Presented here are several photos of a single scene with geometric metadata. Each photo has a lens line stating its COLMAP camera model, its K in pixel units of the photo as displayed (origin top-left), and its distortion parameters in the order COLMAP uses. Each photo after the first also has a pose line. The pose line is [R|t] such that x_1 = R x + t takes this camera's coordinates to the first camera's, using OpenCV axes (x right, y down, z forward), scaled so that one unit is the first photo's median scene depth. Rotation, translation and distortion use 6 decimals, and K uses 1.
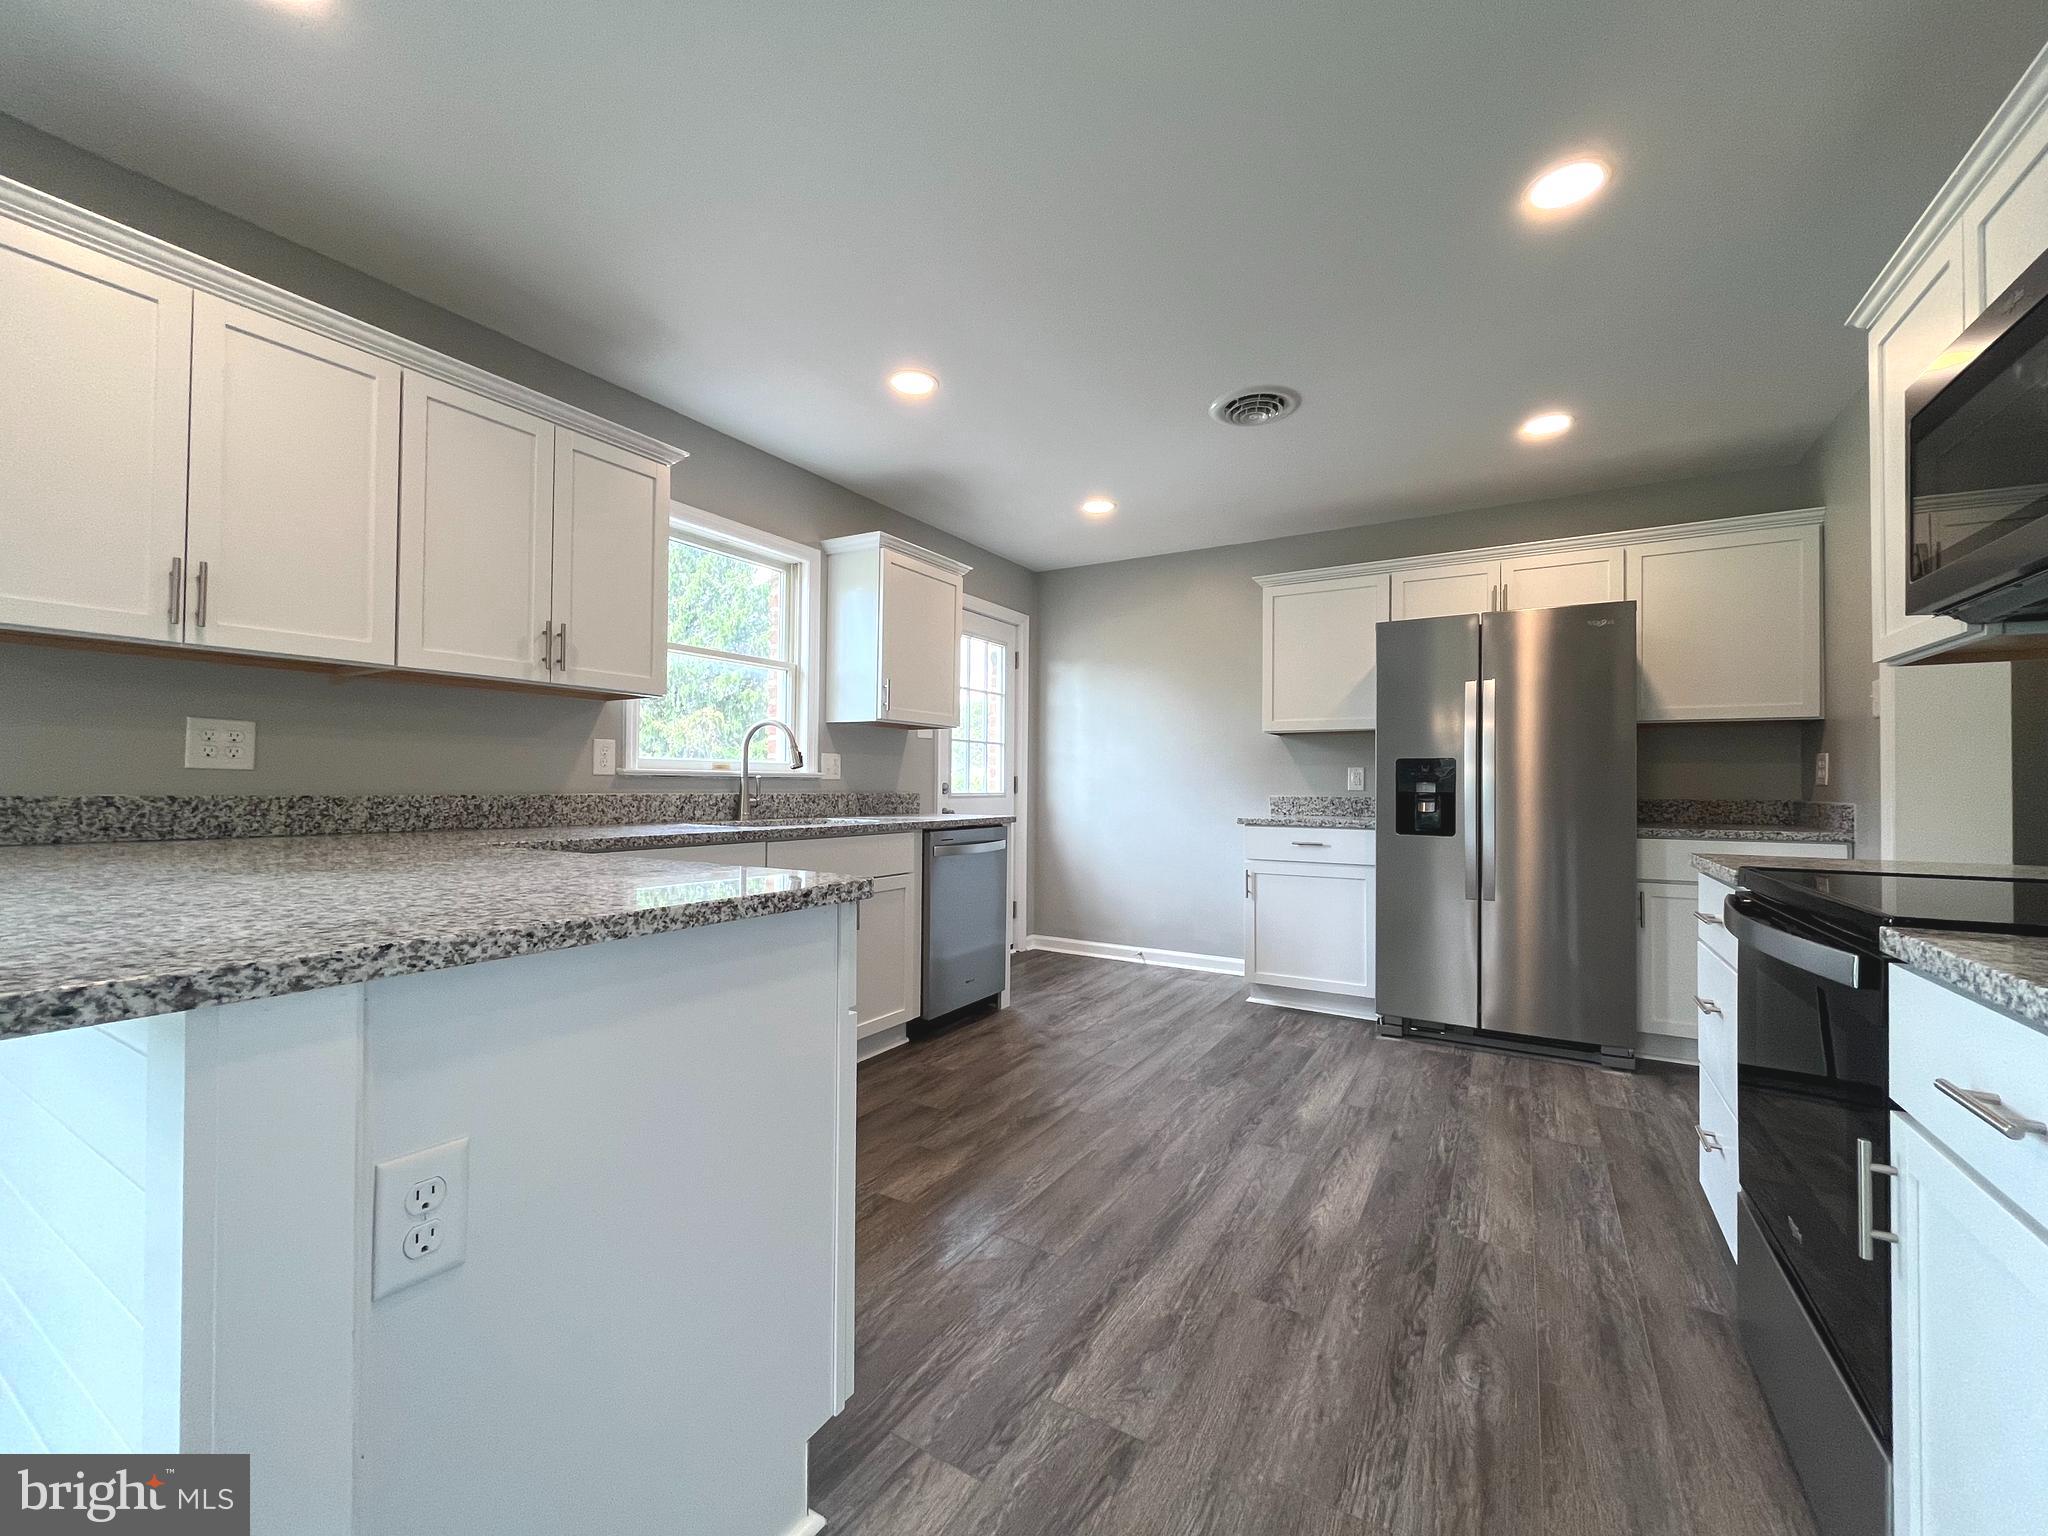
lens RADIAL K [[826.6, 0, 1016.9], [0, 826.6, 771.9], [0, 0, 1]] dist [-0.001588, -0.000686]
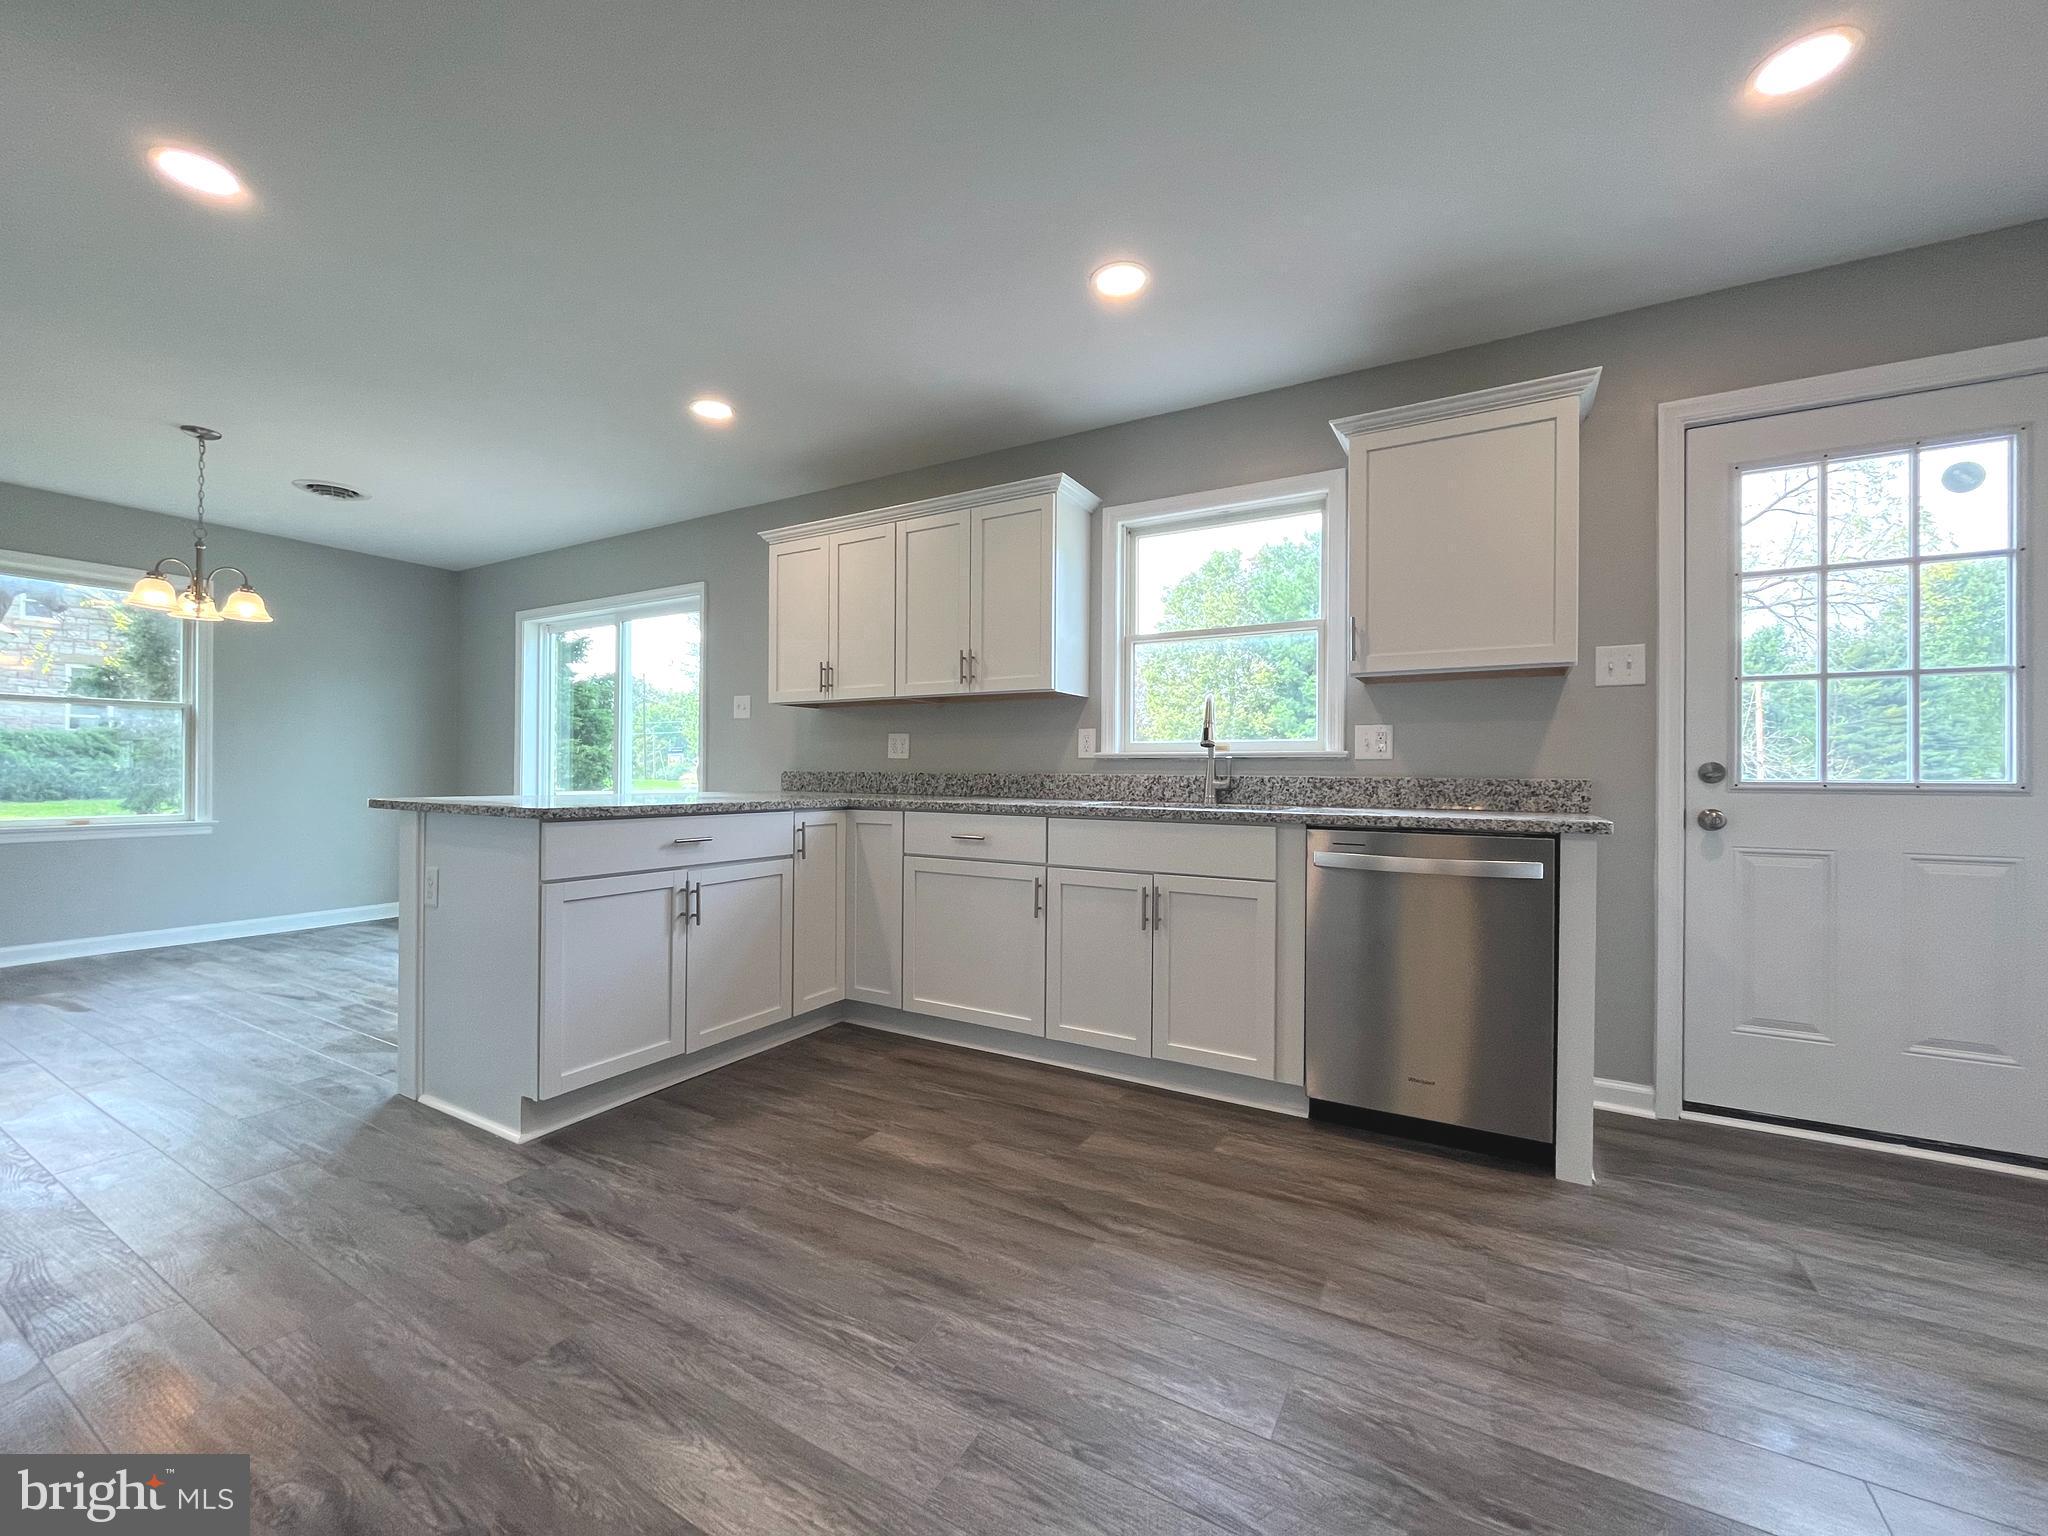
lens RADIAL K [[826.6, 0, 1016.9], [0, 826.6, 771.9], [0, 0, 1]] dist [-0.001588, -0.000686]
pose [[0.018846, -0.009928, -0.999773, 0.695403], [0.007483, 0.999924, -0.009788, 0.034019], [0.999794, -0.007297, 0.018919, 0.867752]]
